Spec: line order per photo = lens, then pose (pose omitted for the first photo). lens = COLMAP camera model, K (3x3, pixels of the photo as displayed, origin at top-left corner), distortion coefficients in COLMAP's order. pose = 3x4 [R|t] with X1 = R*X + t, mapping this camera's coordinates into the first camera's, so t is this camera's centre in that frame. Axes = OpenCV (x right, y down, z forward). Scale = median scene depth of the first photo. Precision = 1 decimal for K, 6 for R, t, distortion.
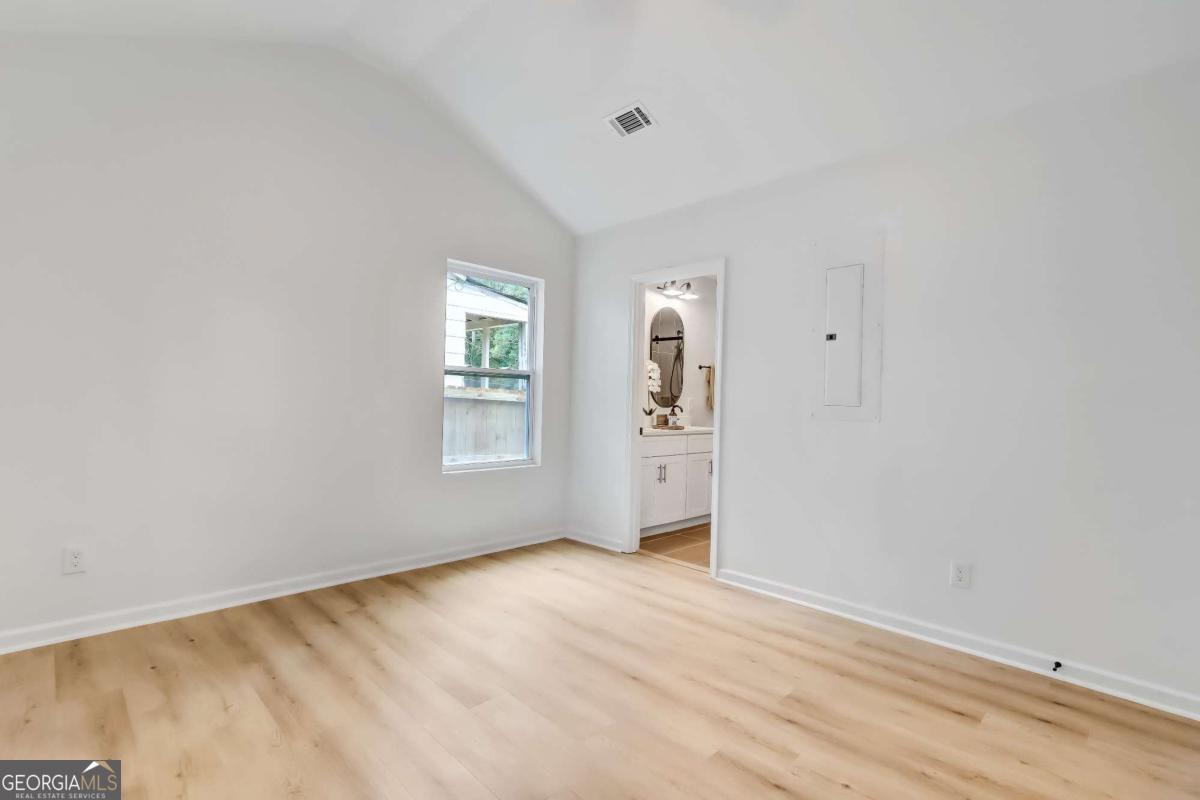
lens RADIAL K [[551.9, 0, 592.2], [0, 551.9, 397.2], [0, 0, 1]] dist [-0.001012, 0.000761]
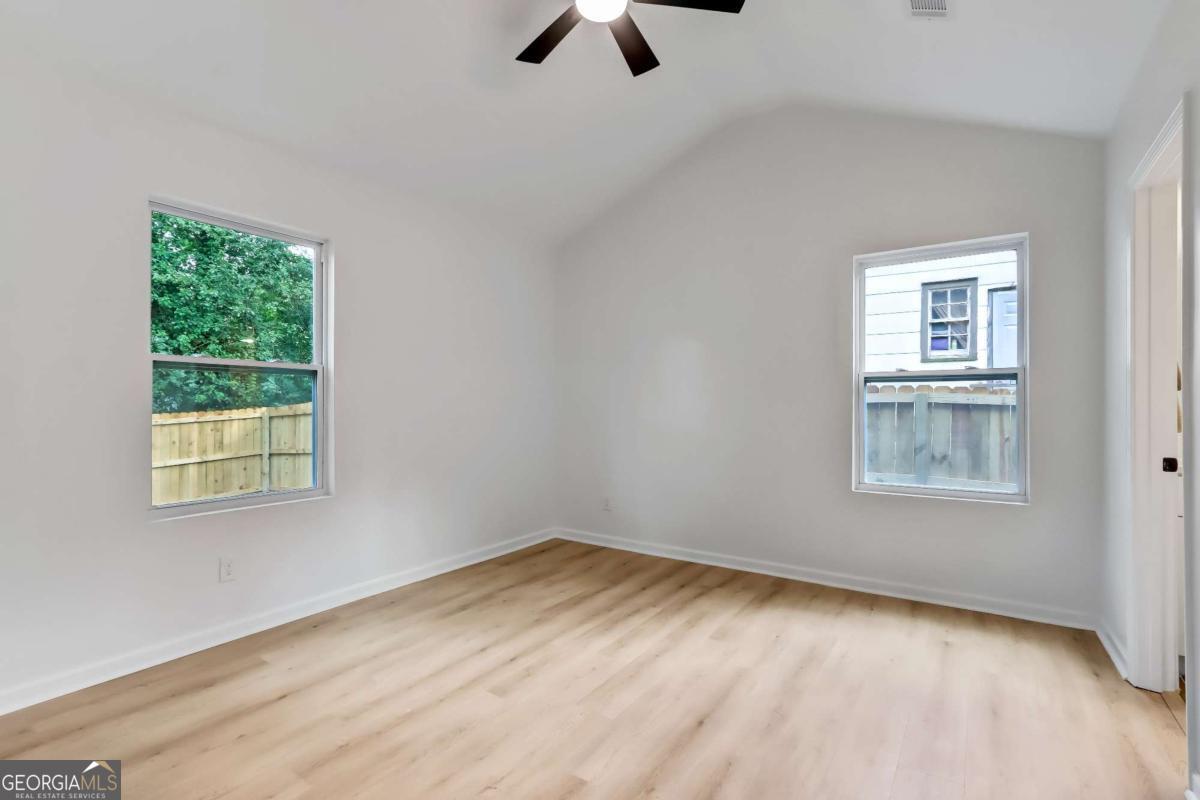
lens RADIAL K [[574.0, 0, 595.0], [0, 574.0, 403.9], [0, 0, 1]] dist [-0.001866, -0.000249]
pose [[0.185584, -0.026337, -0.982275, 0.789851], [0.009184, 0.999644, -0.025068, 0.019944], [0.982586, -0.004369, 0.185760, 0.552378]]
